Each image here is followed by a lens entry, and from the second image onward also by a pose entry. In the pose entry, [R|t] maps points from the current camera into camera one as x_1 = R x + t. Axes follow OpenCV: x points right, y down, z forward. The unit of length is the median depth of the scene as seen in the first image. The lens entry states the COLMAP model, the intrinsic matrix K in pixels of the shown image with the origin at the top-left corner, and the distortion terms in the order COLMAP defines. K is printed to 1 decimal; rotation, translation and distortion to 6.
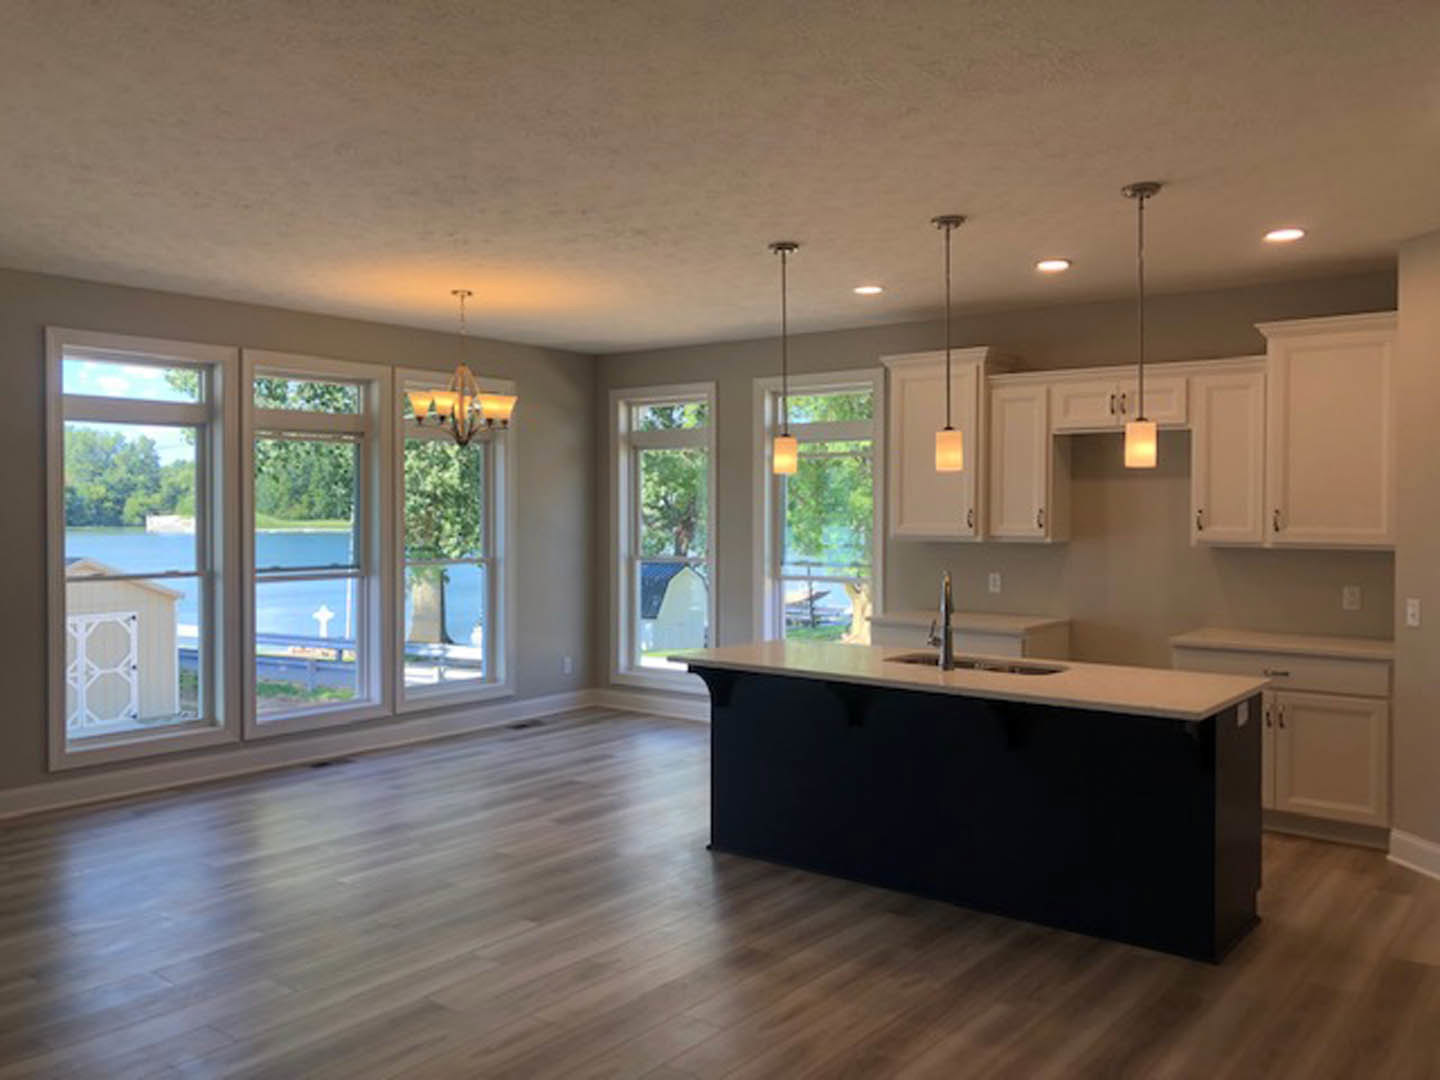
lens RADIAL K [[1195.1, 0, 720.1], [0, 1195.1, 532.3], [0, 0, 1]] dist [0.036660, -0.028364]
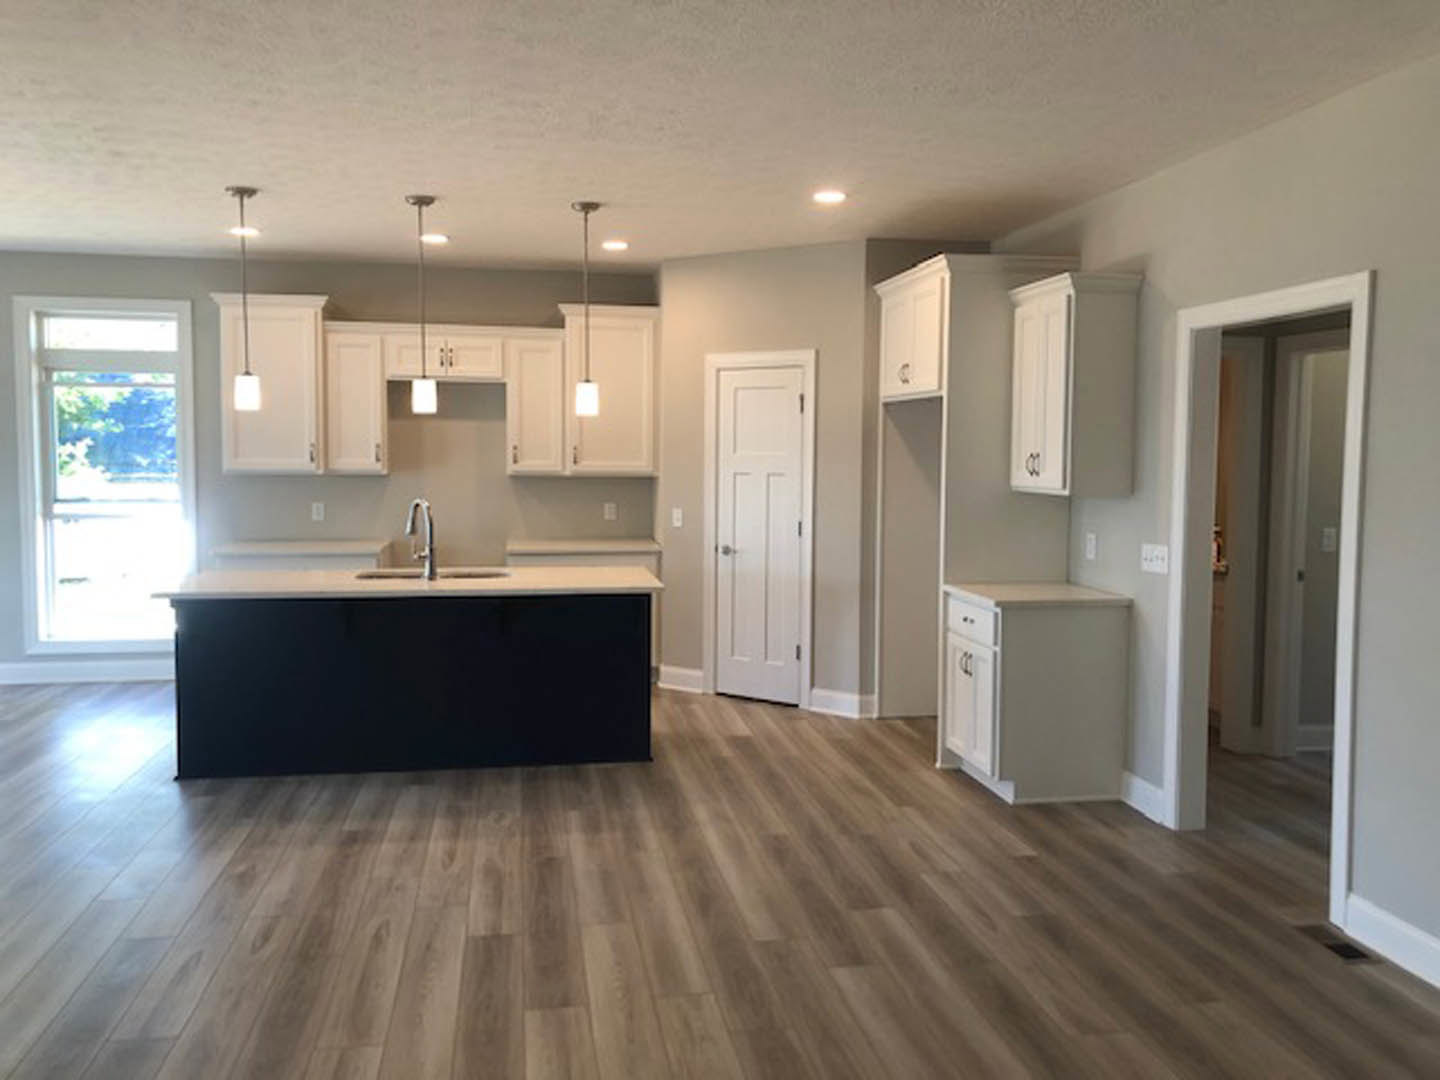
lens RADIAL K [[1195.1, 0, 715.5], [0, 1195.1, 543.5], [0, 0, 1]] dist [0.036660, -0.028364]
pose [[0.672150, -0.055257, 0.738351, -0.408846], [0.007062, 0.997644, 0.068233, -0.001312], [-0.740382, -0.040648, 0.670956, -0.010966]]
